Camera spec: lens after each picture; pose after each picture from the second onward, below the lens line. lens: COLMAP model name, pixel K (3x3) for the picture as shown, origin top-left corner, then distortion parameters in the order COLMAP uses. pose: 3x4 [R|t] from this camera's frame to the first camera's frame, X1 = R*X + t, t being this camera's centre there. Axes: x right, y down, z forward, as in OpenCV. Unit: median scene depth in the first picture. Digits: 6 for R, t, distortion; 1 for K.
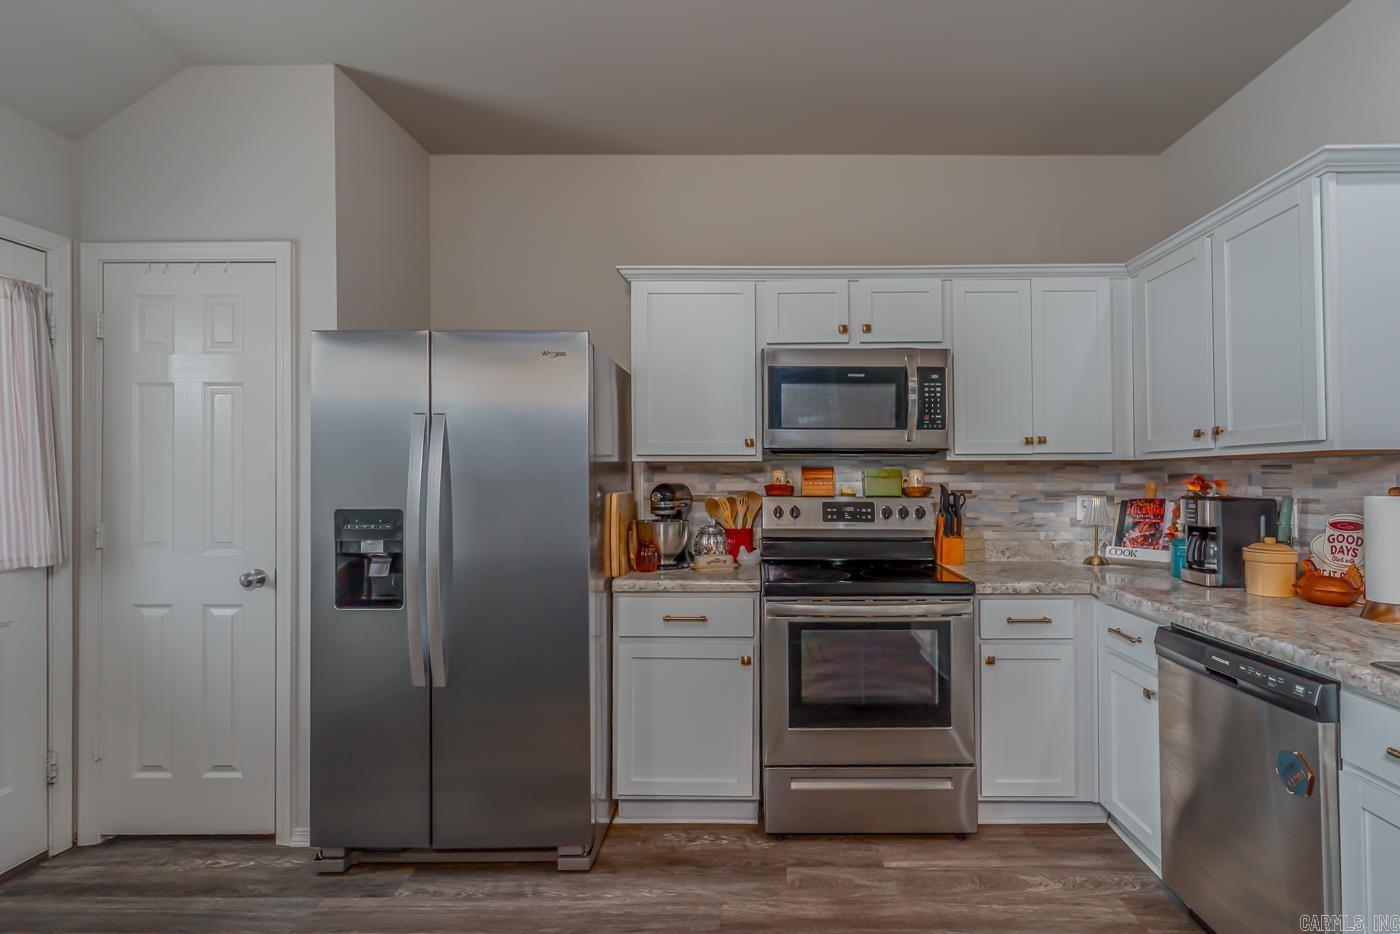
lens RADIAL K [[702.2, 0, 735.1], [0, 702.2, 464.8], [0, 0, 1]] dist [0.002749, -0.000819]
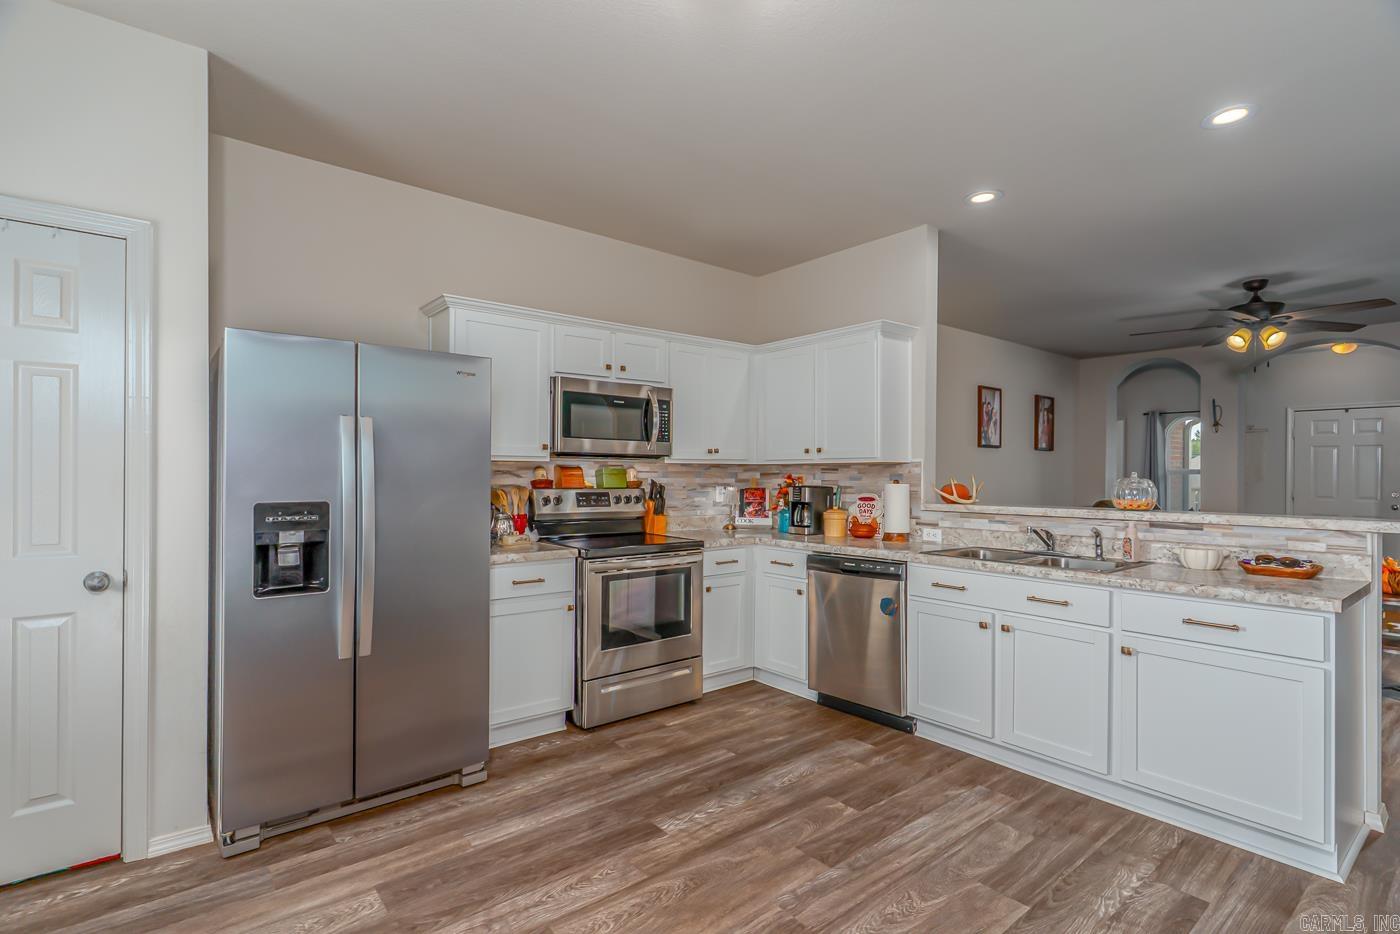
lens RADIAL K [[680.9, 0, 691.9], [0, 680.9, 471.5], [0, 0, 1]] dist [0.004632, -0.003085]
pose [[0.775914, 0.006820, 0.630802, -0.640197], [-0.015716, 0.999840, 0.008521, -0.001403], [-0.630643, -0.016525, 0.775897, -0.171993]]
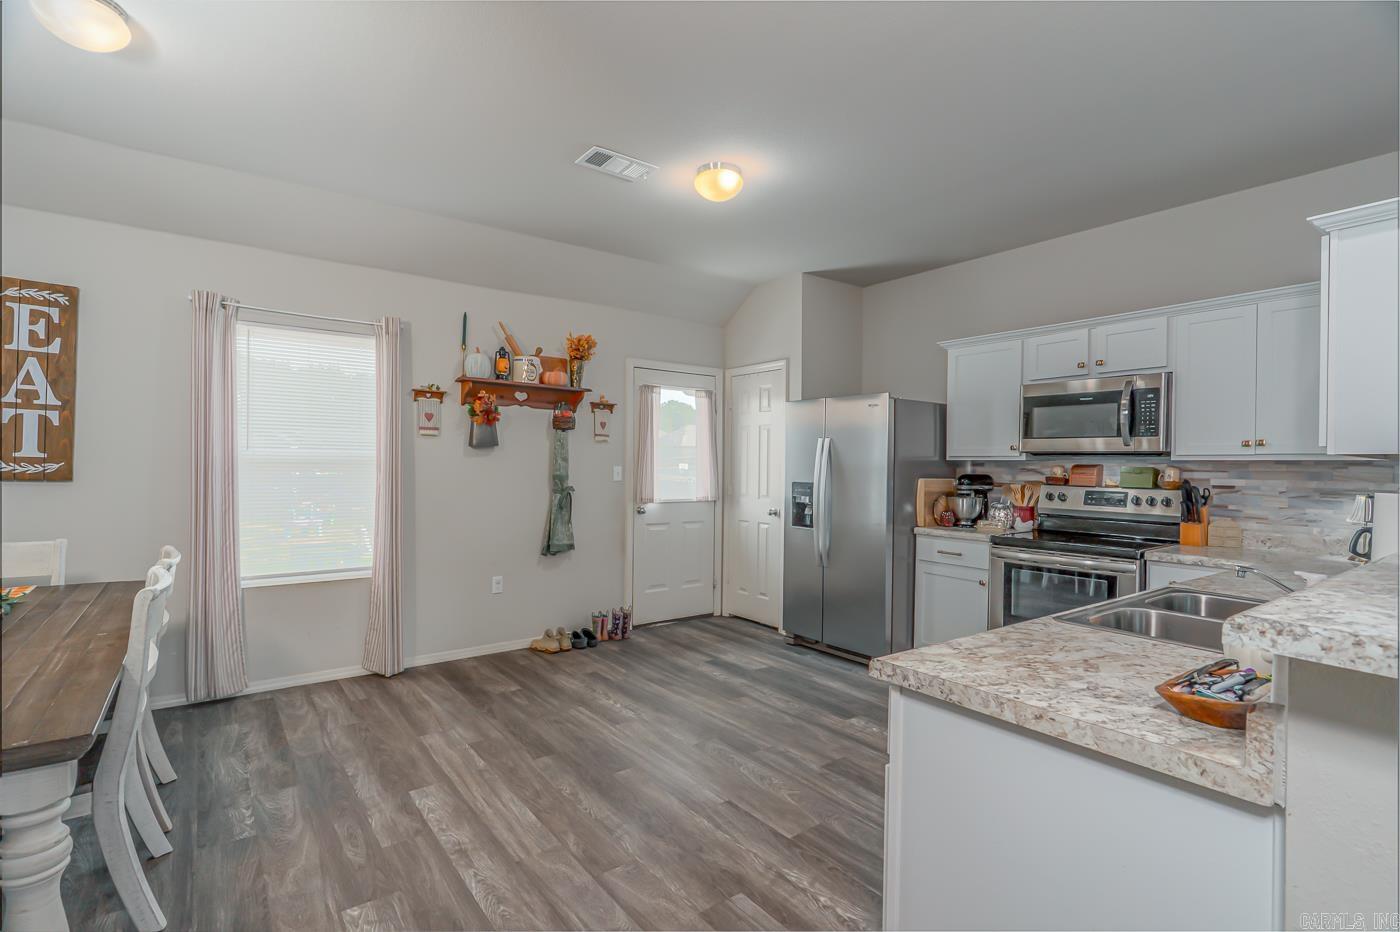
lens RADIAL K [[680.9, 0, 693.8], [0, 680.9, 461.9], [0, 0, 1]] dist [0.004632, -0.003085]
pose [[0.588560, 0.005252, -0.808436, 0.907298], [-0.005132, 0.999983, 0.002760, -0.002670], [0.808437, 0.002525, 0.588577, -0.473918]]
